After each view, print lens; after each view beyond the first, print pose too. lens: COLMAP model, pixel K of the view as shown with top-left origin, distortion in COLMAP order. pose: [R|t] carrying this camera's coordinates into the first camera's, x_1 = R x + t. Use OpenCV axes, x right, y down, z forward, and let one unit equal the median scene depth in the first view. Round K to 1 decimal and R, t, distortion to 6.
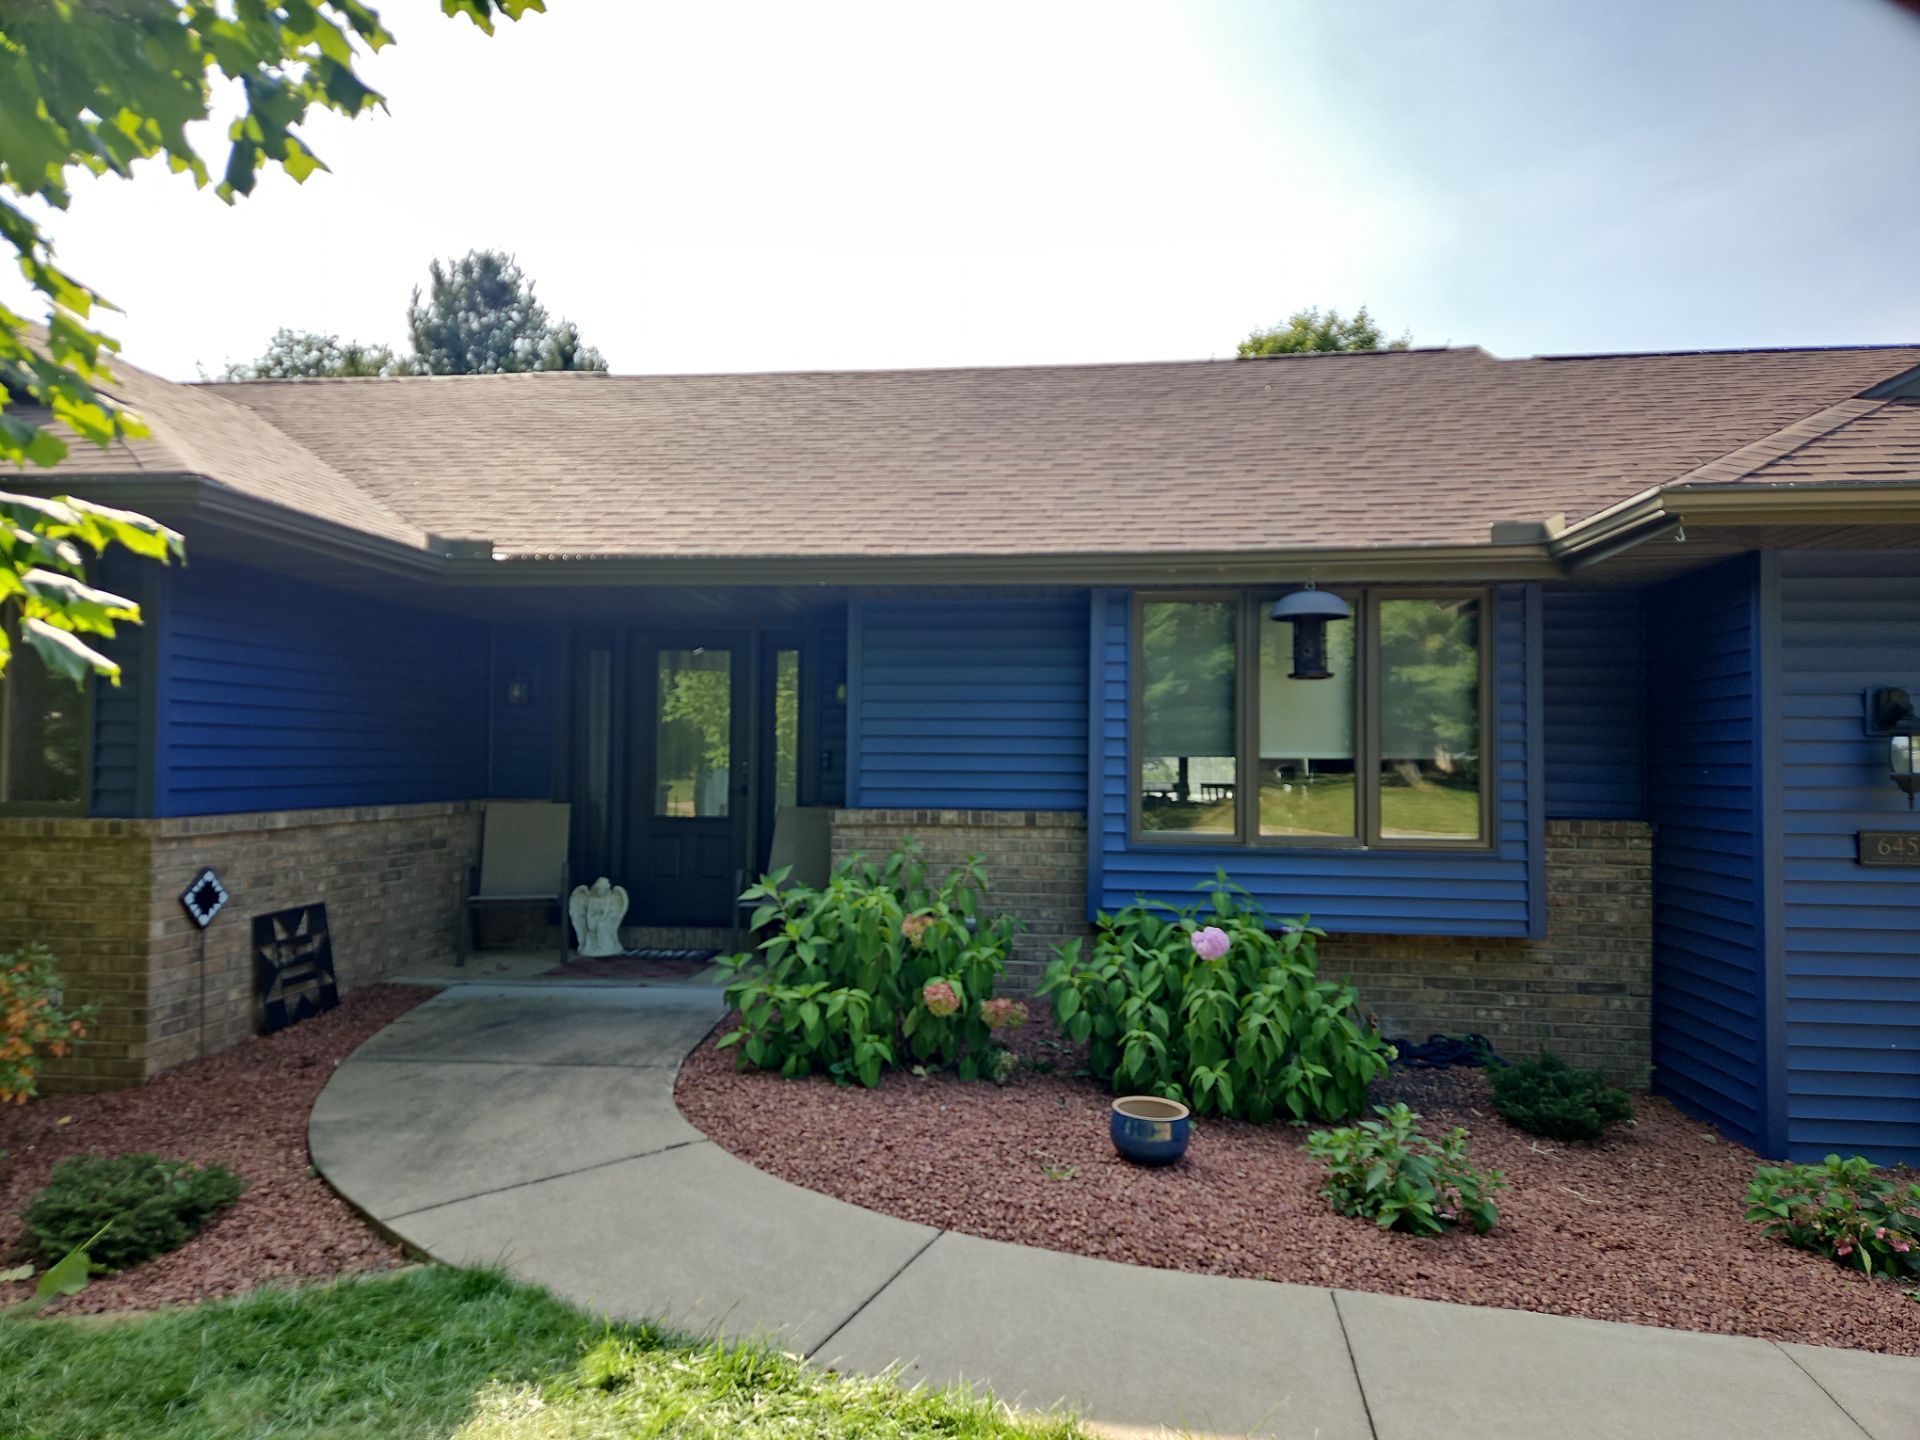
lens RADIAL K [[1310.0, 0, 960.0], [0, 1310.0, 720.0], [0, 0, 1]] dist [0.052558, -0.006152]
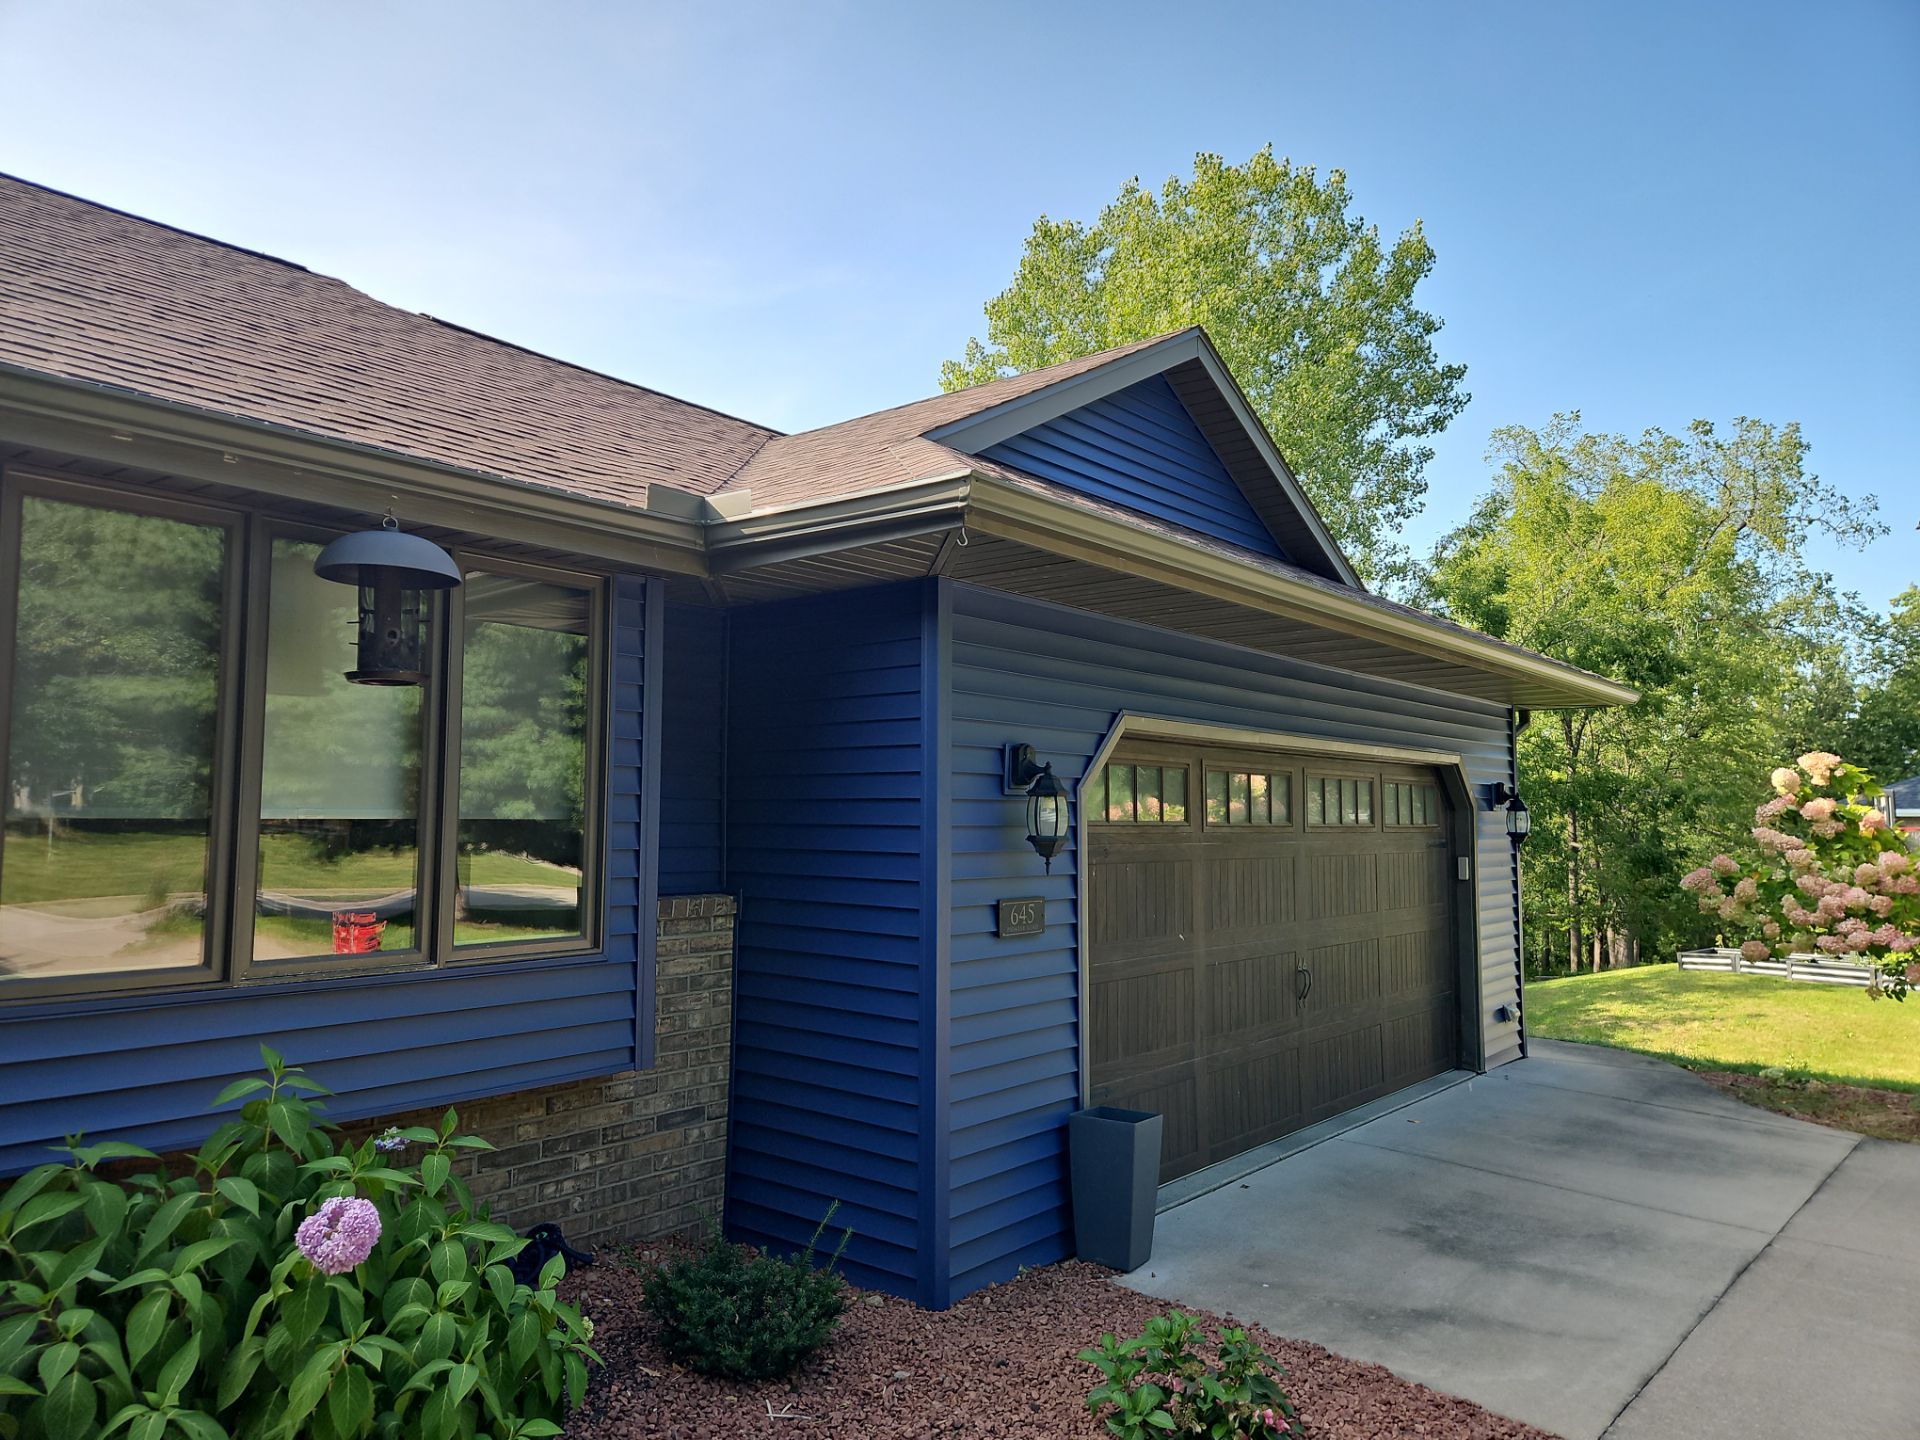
lens RADIAL K [[1310.0, 0, 960.0], [0, 1310.0, 720.0], [0, 0, 1]] dist [0.052558, -0.006152]
pose [[0.556111, 0.057182, 0.829138, -0.071448], [-0.035218, 0.998356, -0.045231, 0.002078], [-0.830361, -0.004047, 0.557210, 0.446349]]
